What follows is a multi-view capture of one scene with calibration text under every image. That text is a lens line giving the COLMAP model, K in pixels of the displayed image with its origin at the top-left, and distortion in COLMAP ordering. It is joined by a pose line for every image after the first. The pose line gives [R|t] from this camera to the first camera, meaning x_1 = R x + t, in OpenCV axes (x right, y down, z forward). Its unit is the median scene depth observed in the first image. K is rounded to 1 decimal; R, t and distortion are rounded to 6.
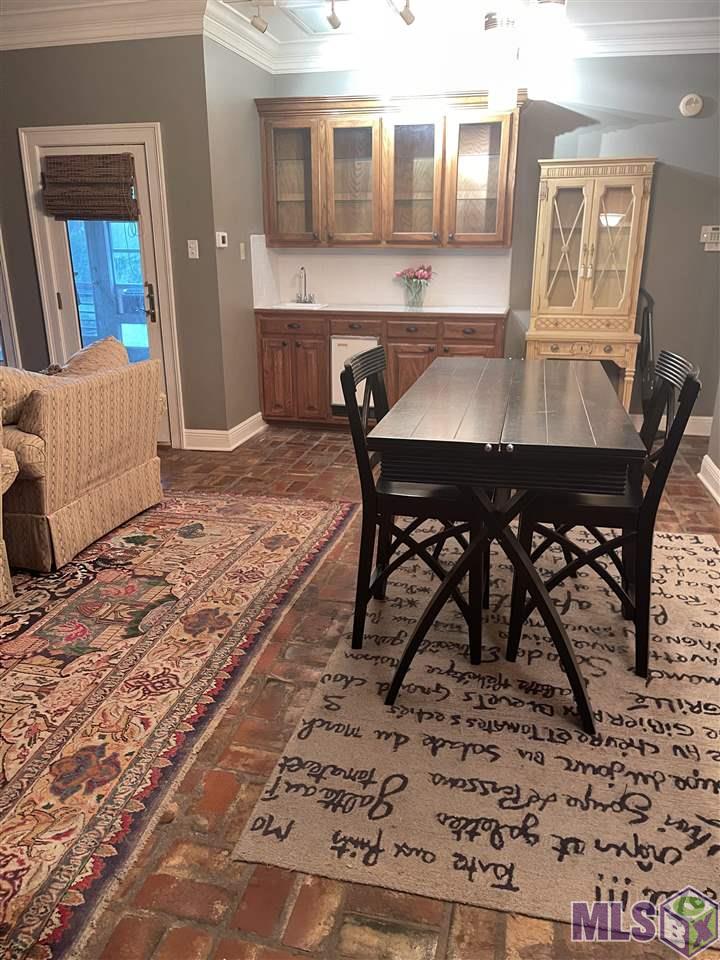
lens RADIAL K [[722.7, 0, 362.0], [0, 722.7, 479.0], [0, 0, 1]] dist [0.026311, -0.010902]
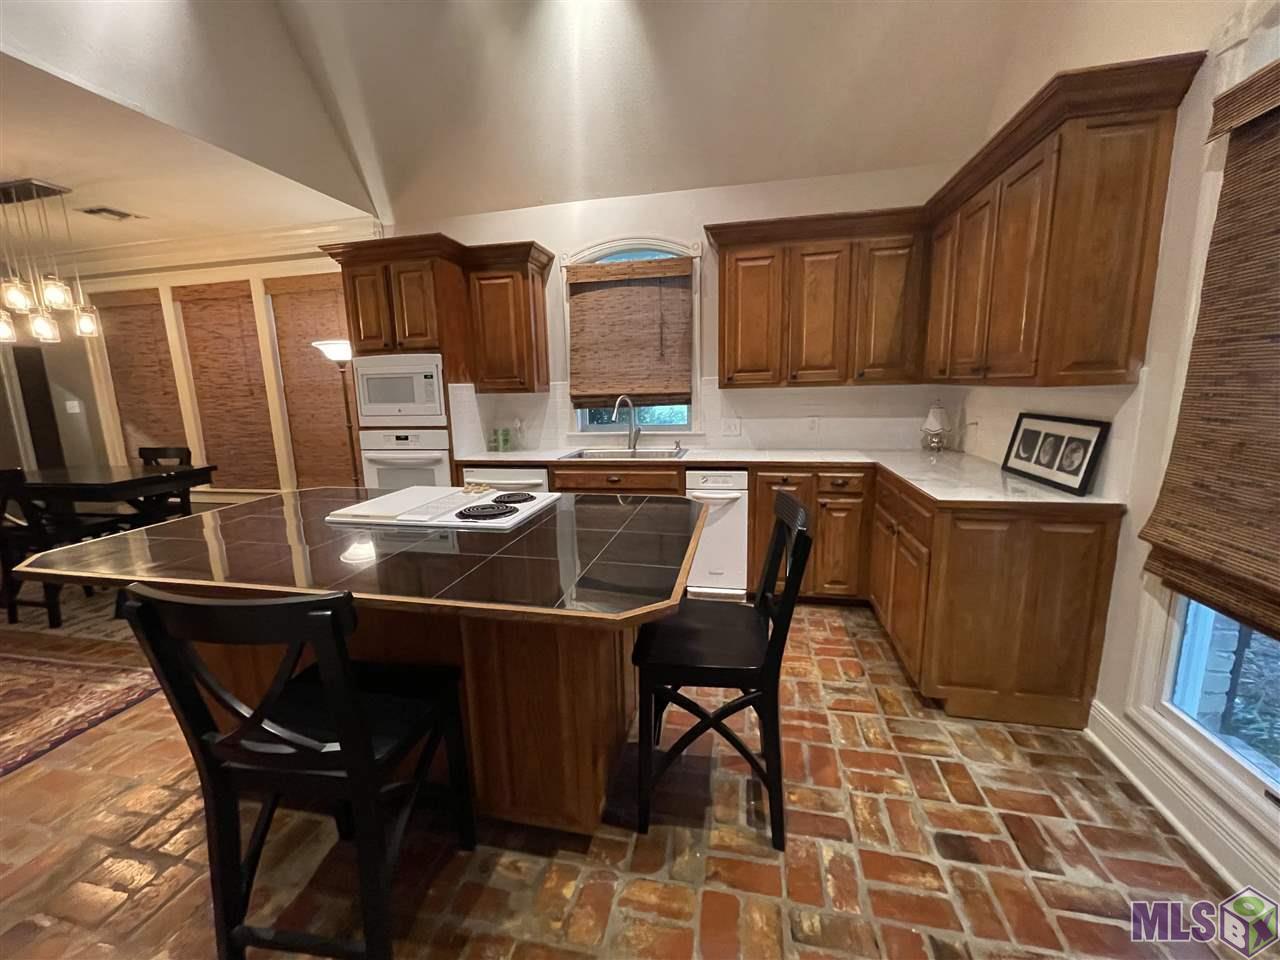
lens RADIAL K [[520.2, 0, 634.1], [0, 520.2, 481.0], [0, 0, 1]] dist [-0.001498, -0.000545]
pose [[-0.010354, -0.173416, 0.984794, -1.611901], [0.350797, 0.921625, 0.165981, 0.246120], [-0.936394, 0.347181, 0.051291, -0.659759]]
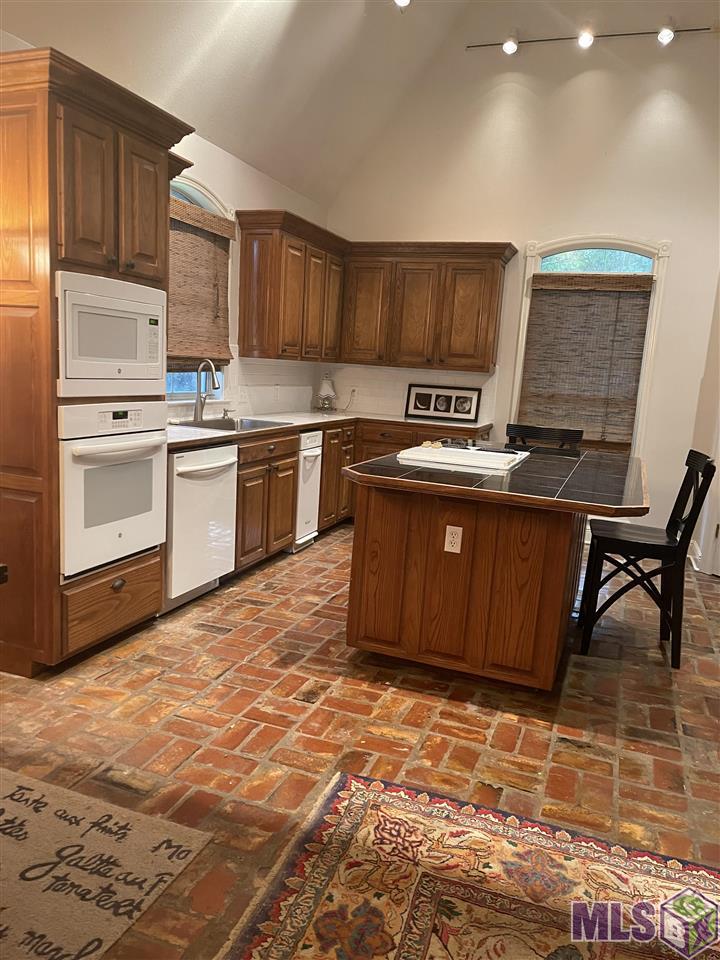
lens RADIAL K [[722.7, 0, 359.0], [0, 722.7, 479.3], [0, 0, 1]] dist [0.026311, -0.010902]
pose [[-0.989895, -0.075381, 0.120106, -0.467955], [-0.010359, 0.883177, 0.468925, -0.516595], [-0.141423, 0.462942, -0.875034, 1.571179]]
